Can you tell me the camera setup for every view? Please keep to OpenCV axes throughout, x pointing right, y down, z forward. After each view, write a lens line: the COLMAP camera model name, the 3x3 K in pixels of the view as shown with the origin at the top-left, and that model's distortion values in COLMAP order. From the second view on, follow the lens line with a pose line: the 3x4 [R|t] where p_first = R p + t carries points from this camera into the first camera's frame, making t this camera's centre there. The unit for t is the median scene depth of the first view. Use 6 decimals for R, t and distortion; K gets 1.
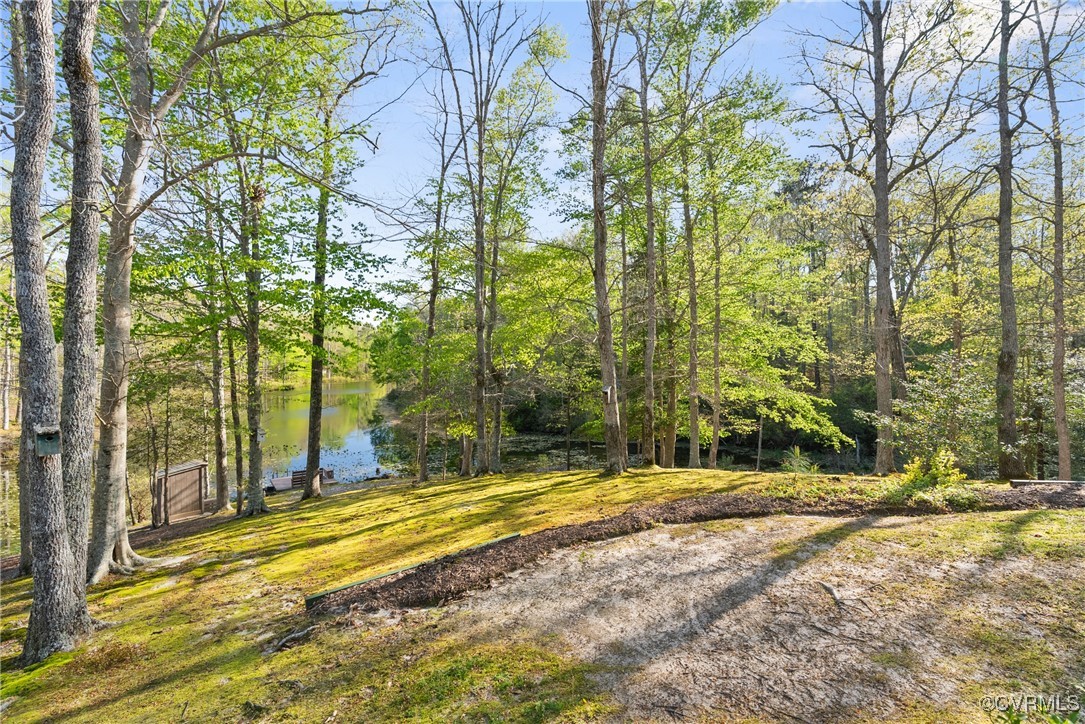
lens RADIAL K [[492.2, 0, 546.7], [0, 492.2, 363.3], [0, 0, 1]] dist [-0.003248, 0.000725]
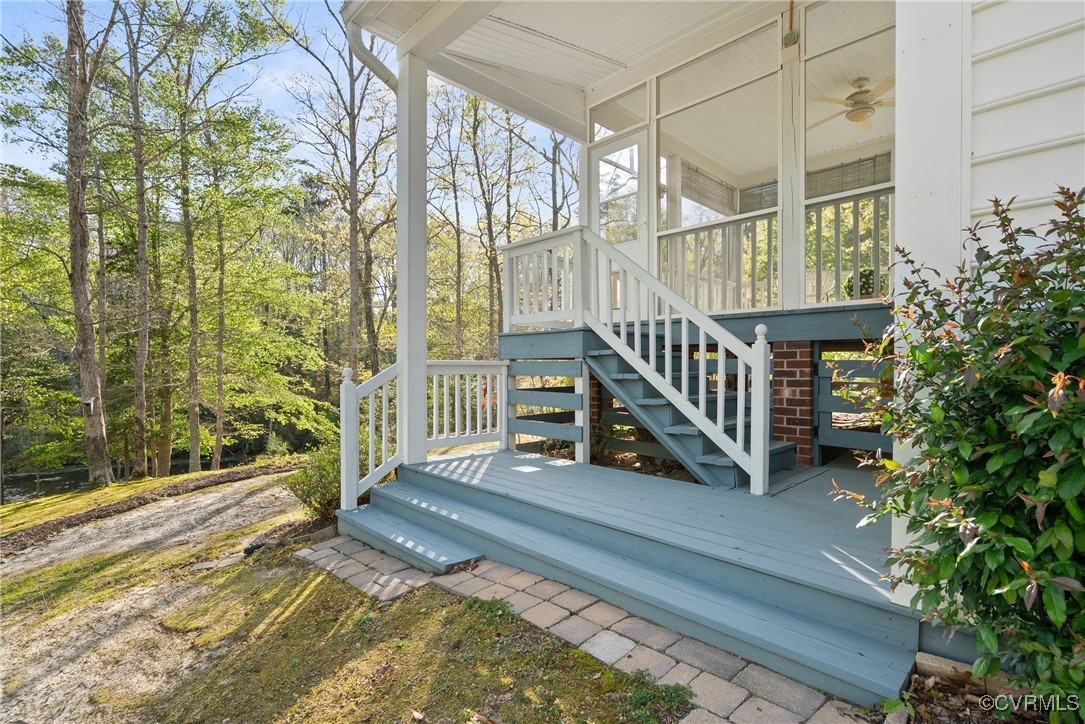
lens RADIAL K [[515.6, 0, 548.9], [0, 515.6, 368.9], [0, 0, 1]] dist [-0.005122, -0.000664]
pose [[0.625799, 0.000431, 0.779984, -0.053673], [-0.003237, 0.999993, 0.002044, -0.007711], [-0.779978, -0.003804, 0.625796, -0.179481]]
